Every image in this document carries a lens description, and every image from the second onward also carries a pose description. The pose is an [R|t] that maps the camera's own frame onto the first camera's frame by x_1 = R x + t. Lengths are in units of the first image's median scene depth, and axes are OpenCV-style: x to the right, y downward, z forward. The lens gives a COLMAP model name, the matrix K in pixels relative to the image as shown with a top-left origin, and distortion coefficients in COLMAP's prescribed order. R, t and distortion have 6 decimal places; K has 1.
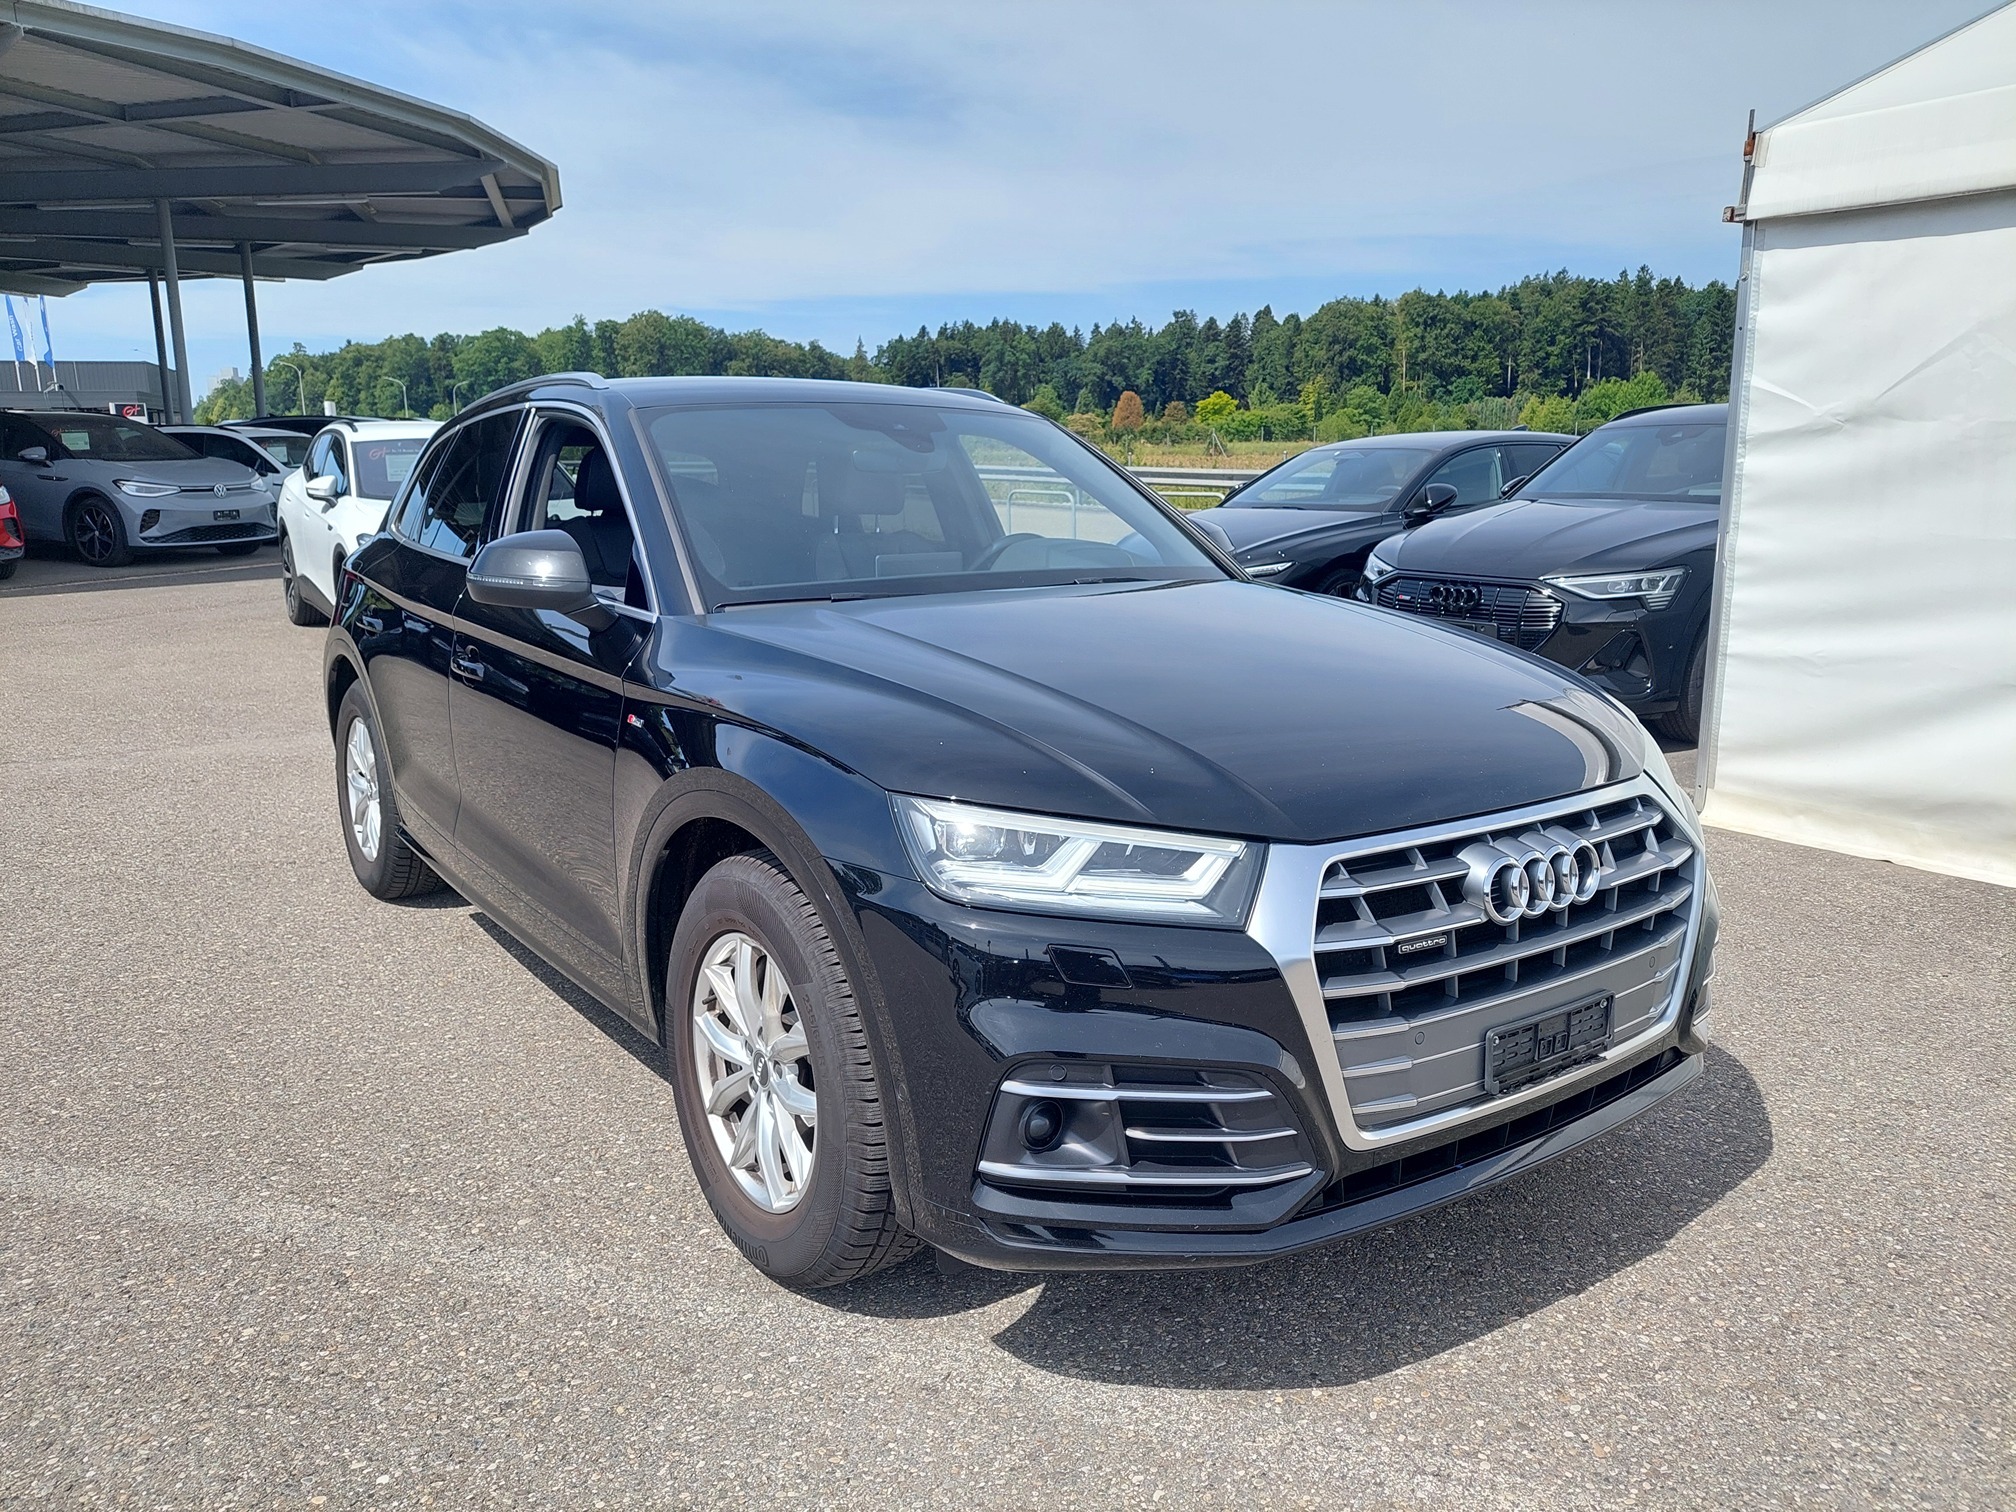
lens RADIAL K [[1484.5, 0, 994.9], [0, 1484.5, 748.5], [0, 0, 1]] dist [0.002470, 0.000660]
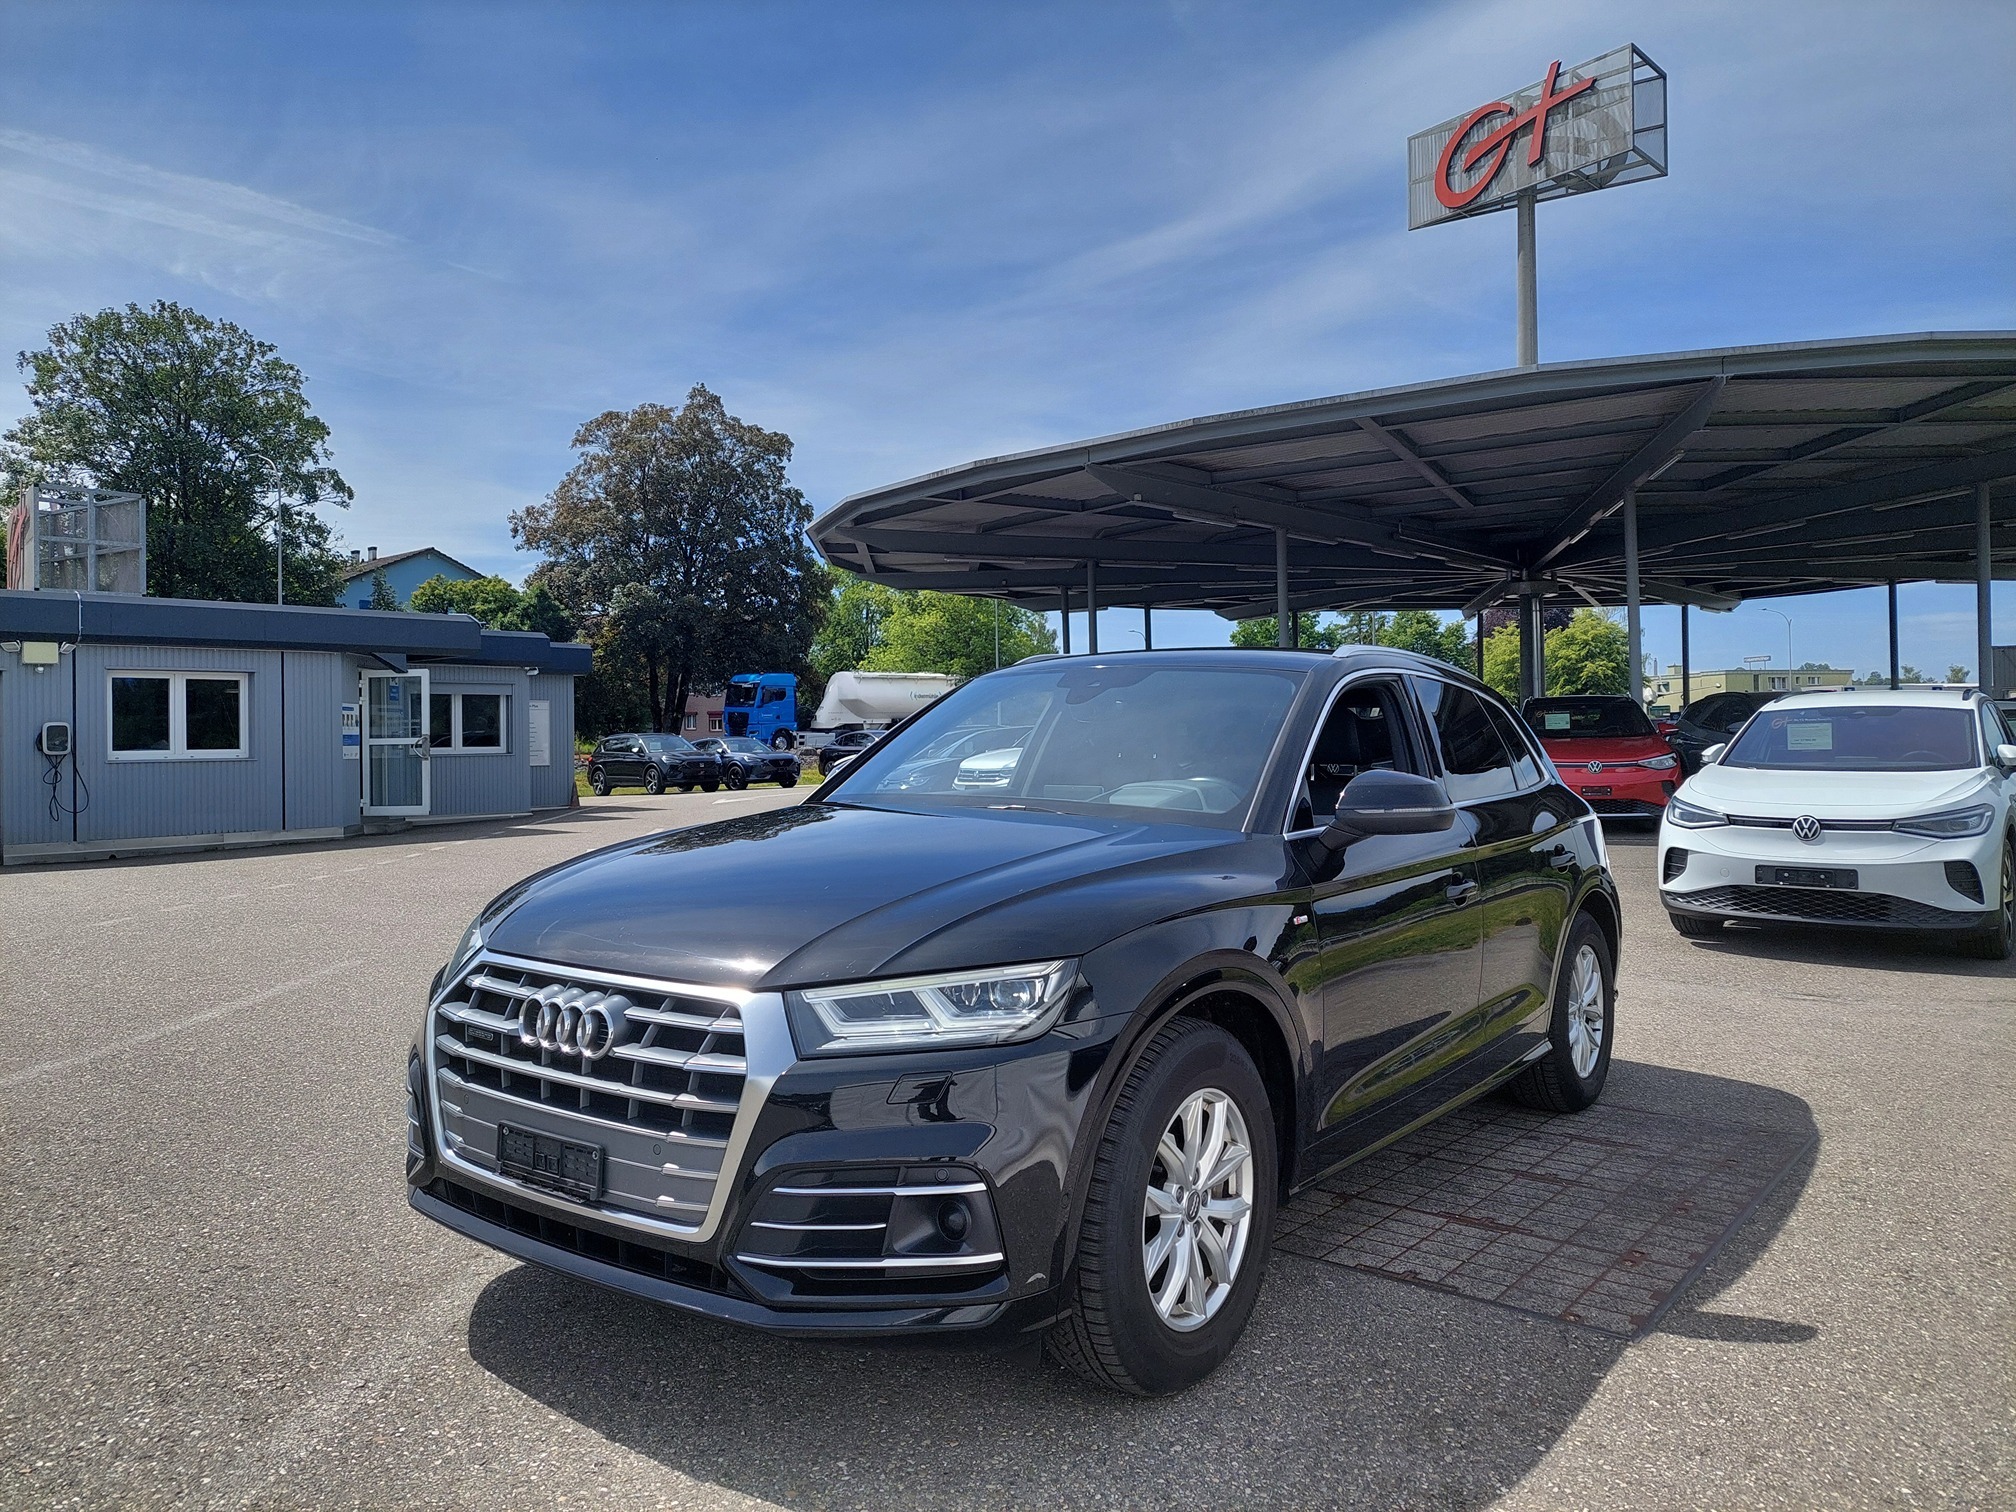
lens RADIAL K [[1484.5, 0, 994.9], [0, 1484.5, 748.5], [0, 0, 1]] dist [0.002470, 0.000660]
pose [[0.288091, 0.004687, -0.957592, 1.504663], [-0.184824, 0.981458, -0.050800, -0.127908], [0.939598, 0.191621, 0.283615, 0.851509]]
